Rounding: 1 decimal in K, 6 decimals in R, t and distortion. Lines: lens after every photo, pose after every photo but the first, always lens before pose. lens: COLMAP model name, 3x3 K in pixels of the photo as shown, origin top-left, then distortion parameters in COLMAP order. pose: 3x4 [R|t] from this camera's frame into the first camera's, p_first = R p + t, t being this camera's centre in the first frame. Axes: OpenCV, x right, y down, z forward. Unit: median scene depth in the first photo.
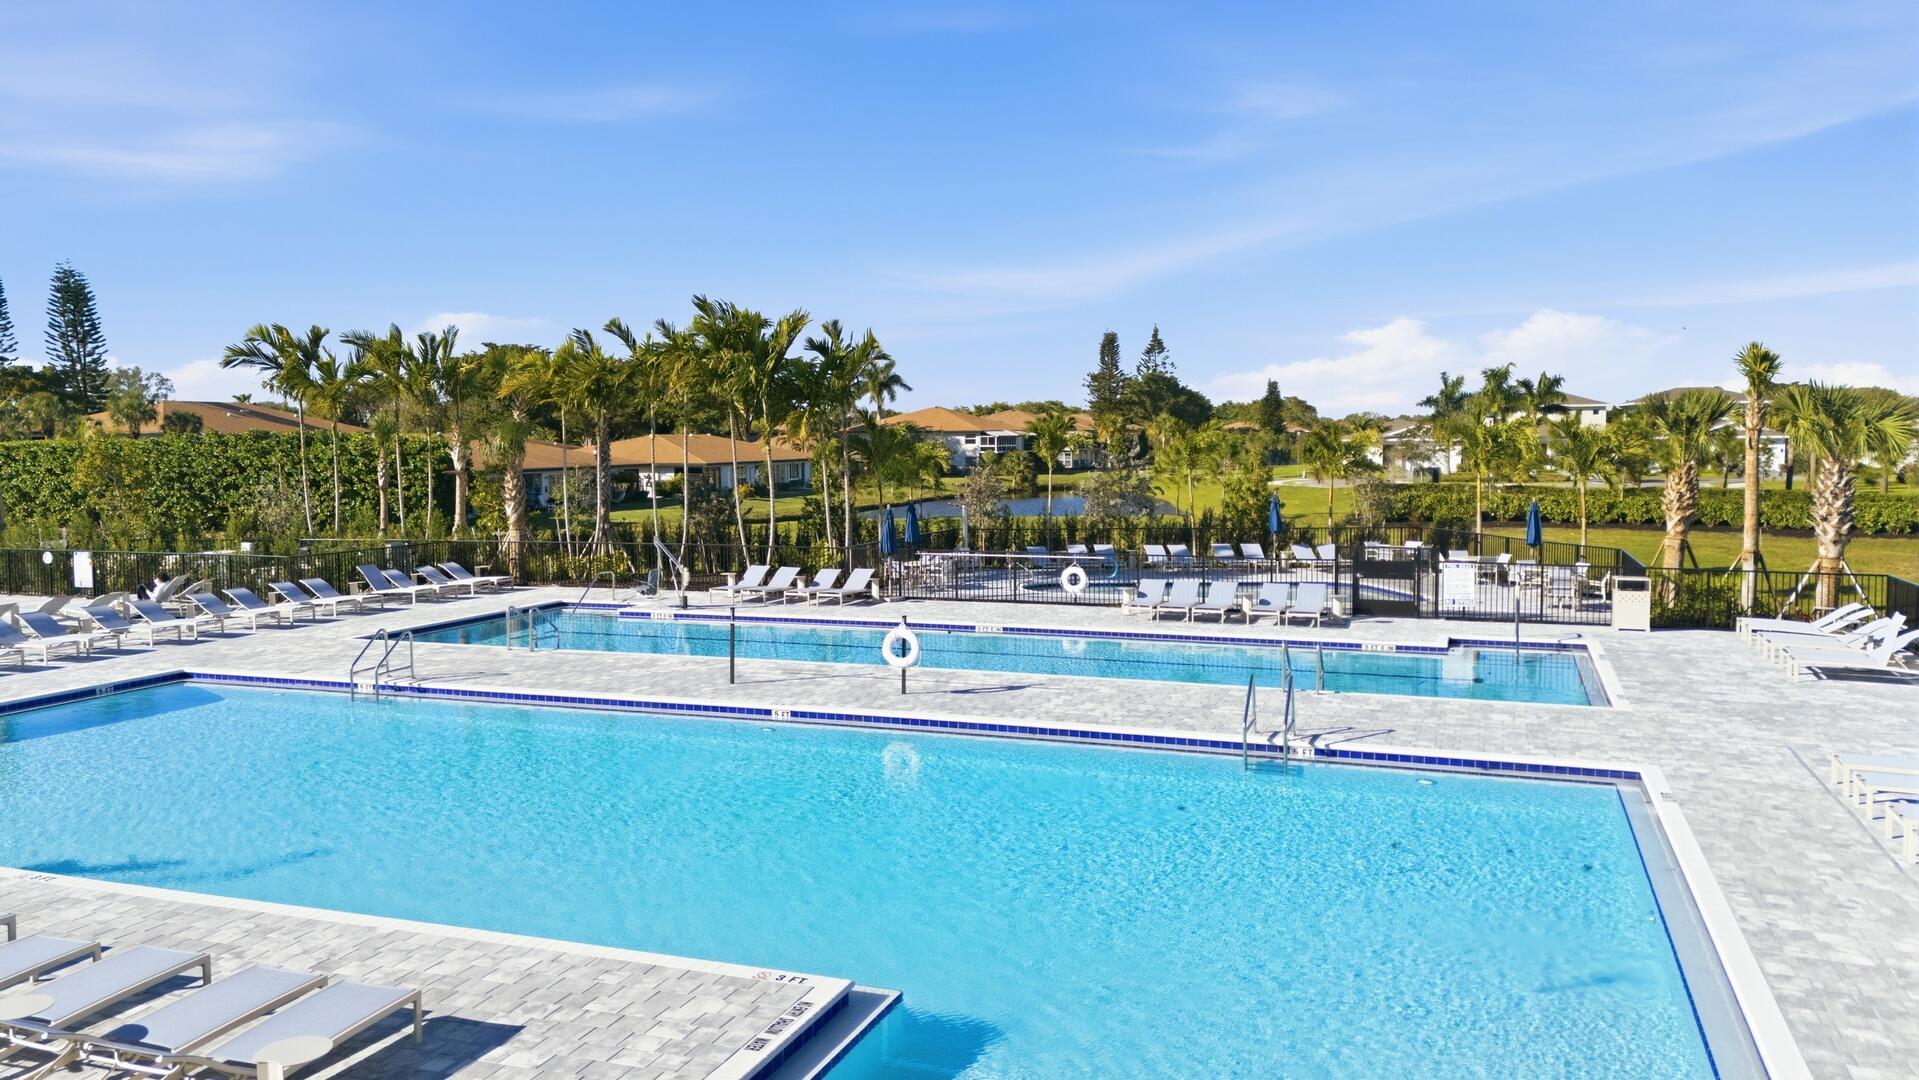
lens RADIAL K [[1398.7, 0, 956.3], [0, 1398.7, 546.2], [0, 0, 1]] dist [0.097798, -0.090312]
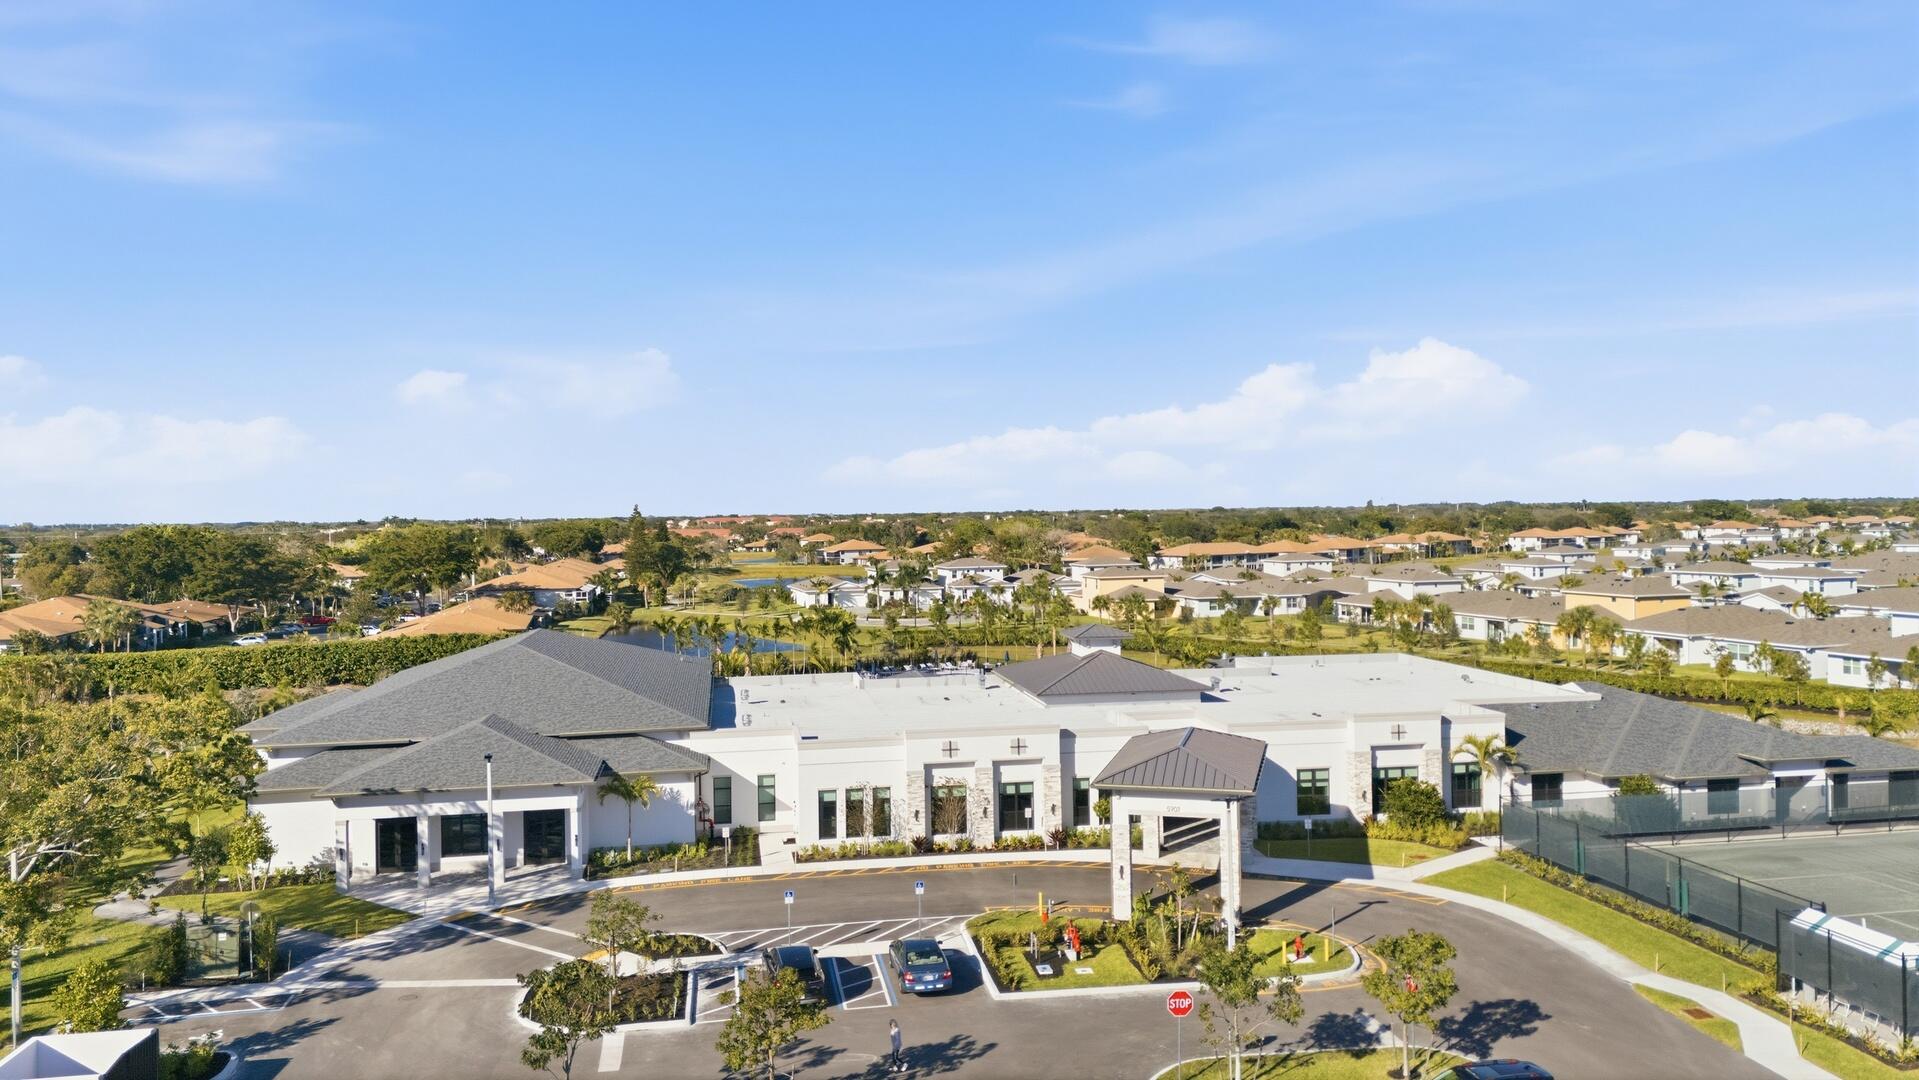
lens RADIAL K [[1396.8, 0, 968.3], [0, 1396.8, 544.0], [0, 0, 1]] dist [0.076844, -0.061201]
pose [[0.860259, -0.014351, 0.509655, -0.543322], [0.046928, 0.997589, -0.051119, -0.041971], [-0.507692, 0.067893, 0.858859, -0.759324]]
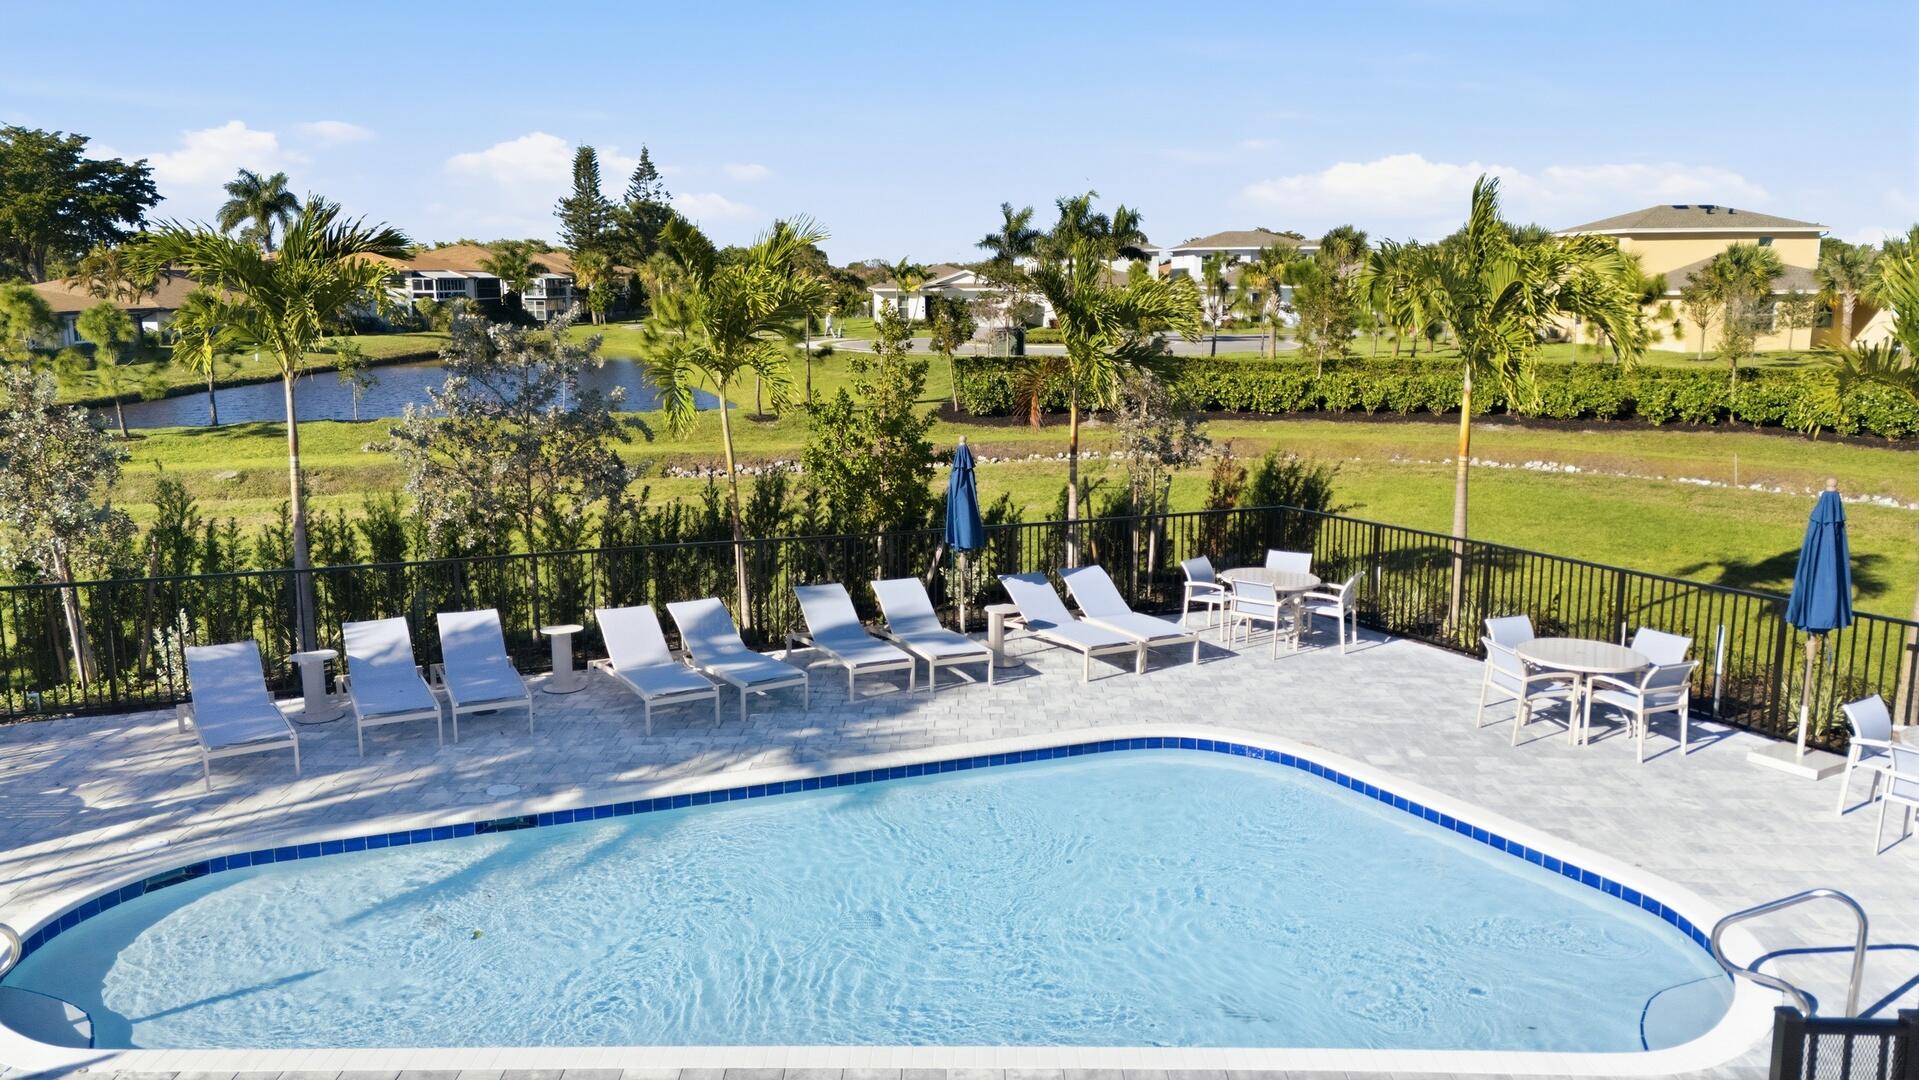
lens RADIAL K [[1398.7, 0, 956.3], [0, 1398.7, 546.2], [0, 0, 1]] dist [0.097798, -0.090312]
pose [[0.940234, -0.057809, 0.335585, 0.038203], [0.021792, 0.993680, 0.110119, -0.018107], [-0.339830, -0.096224, 0.935551, 0.241978]]
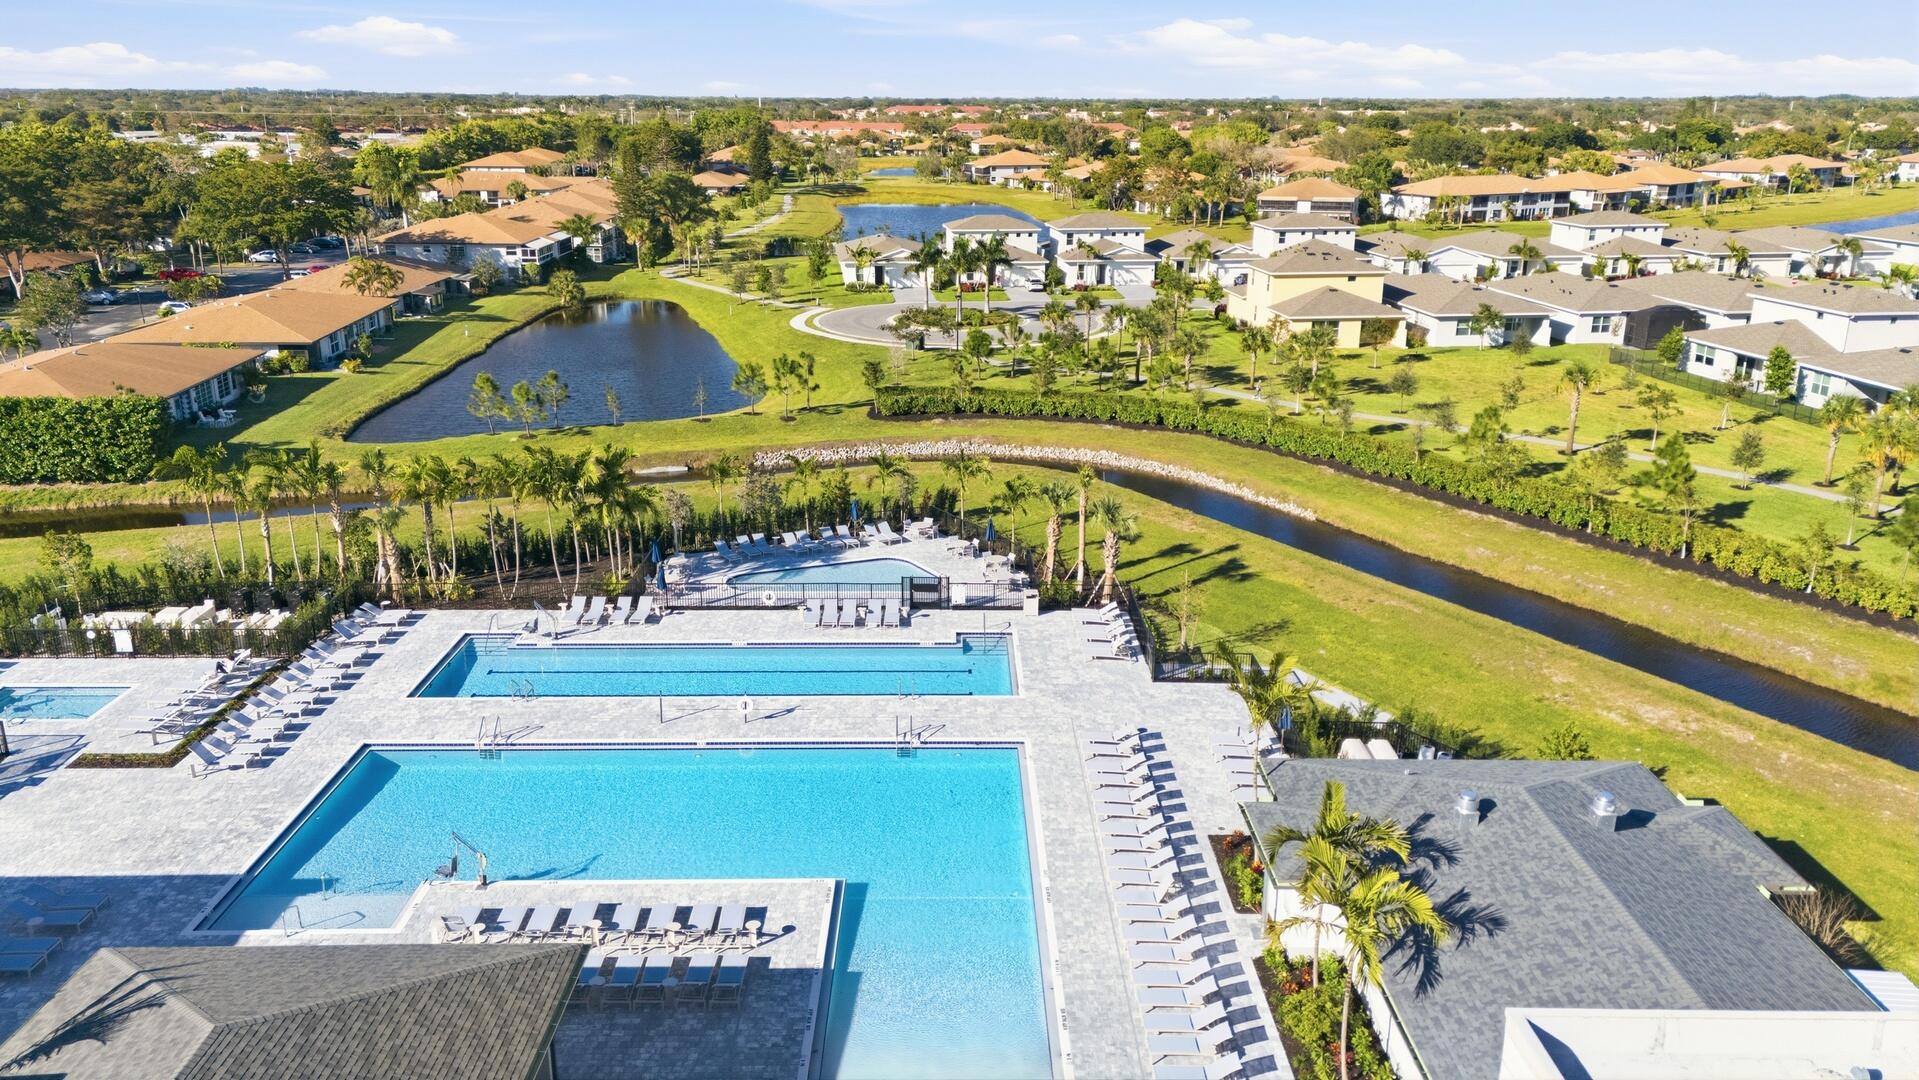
lens RADIAL K [[1396.8, 0, 968.3], [0, 1396.8, 544.0], [0, 0, 1]] dist [0.076844, -0.061201]
pose [[0.930523, -0.096191, 0.353375, -0.093372], [0.014079, 0.973573, 0.227940, -0.135697], [-0.365962, -0.207129, 0.907287, -0.228306]]
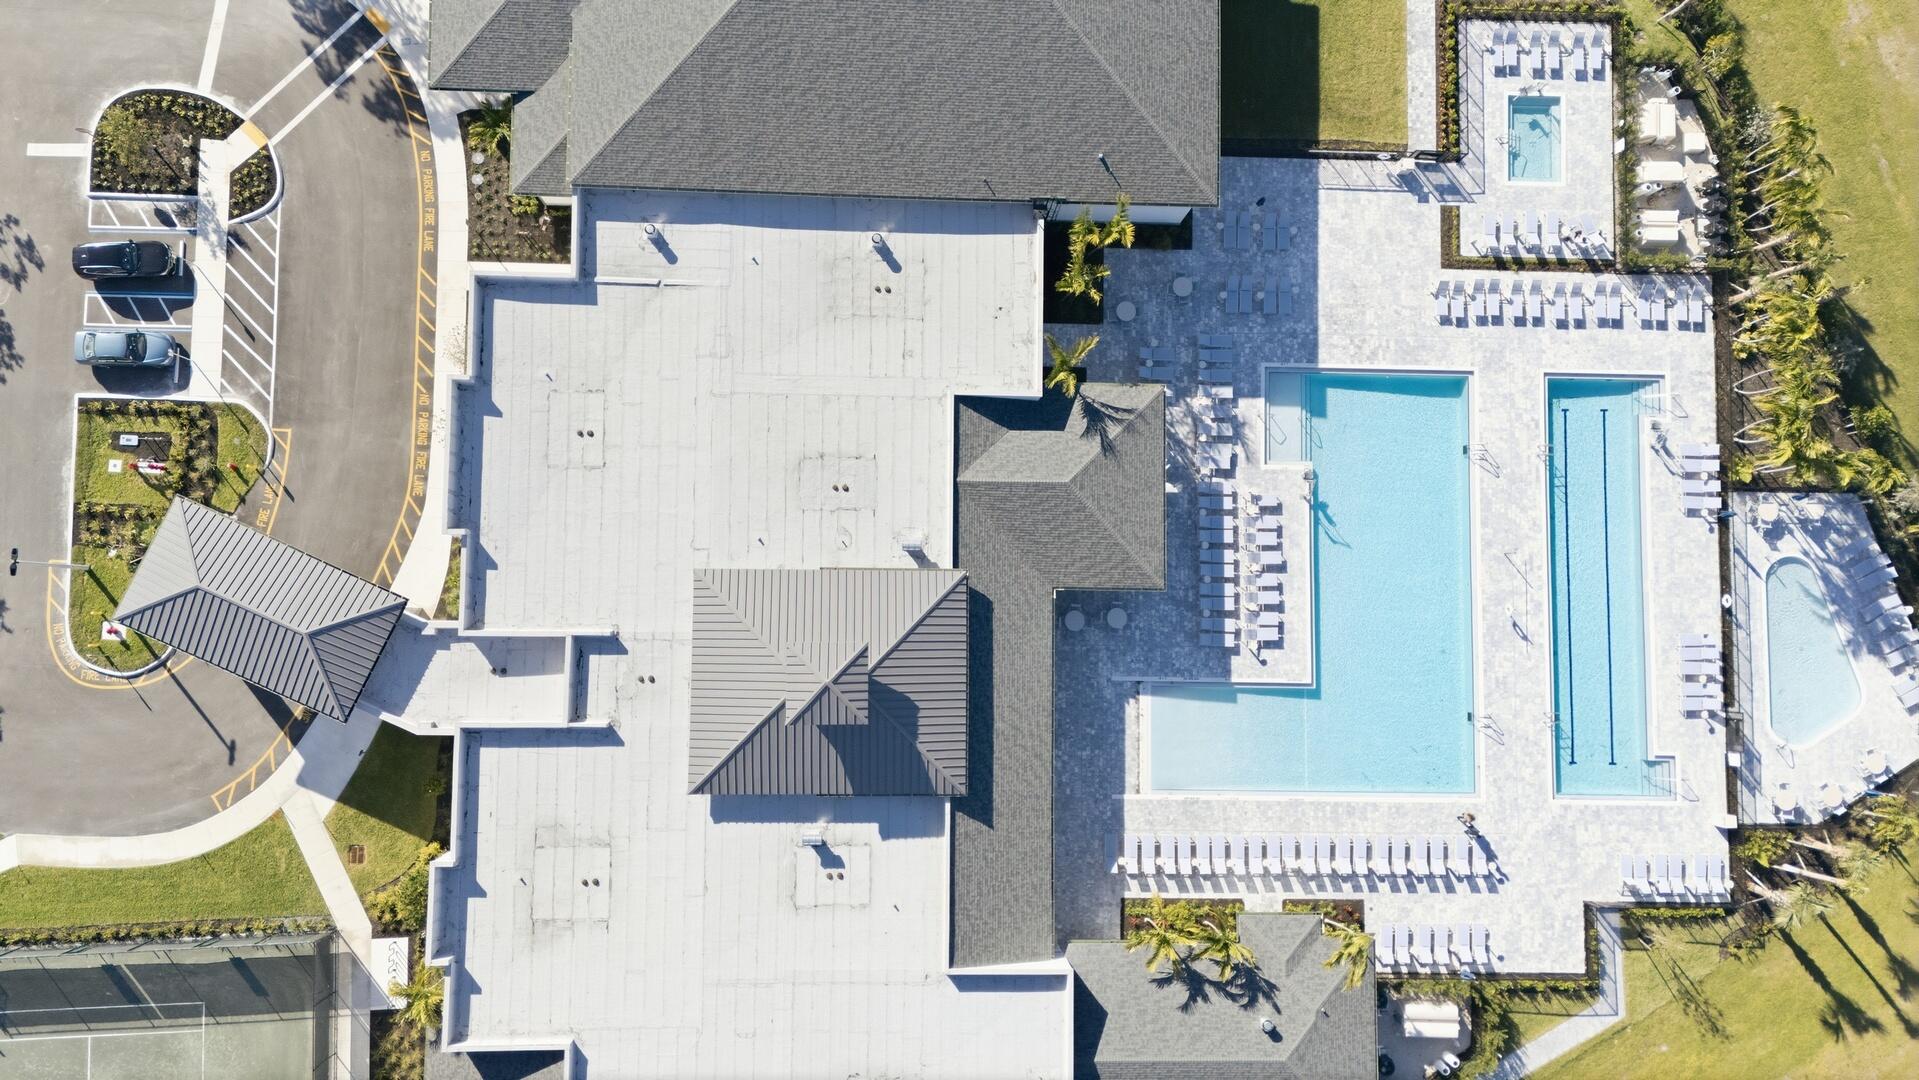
lens RADIAL K [[1396.8, 0, 968.3], [0, 1396.8, 544.0], [0, 0, 1]] dist [0.076844, -0.061201]
pose [[0.341265, 0.938846, -0.045904, -0.092649], [-0.136892, 0.097955, 0.985731, -0.605170], [0.929946, -0.330112, 0.161949, -0.143862]]
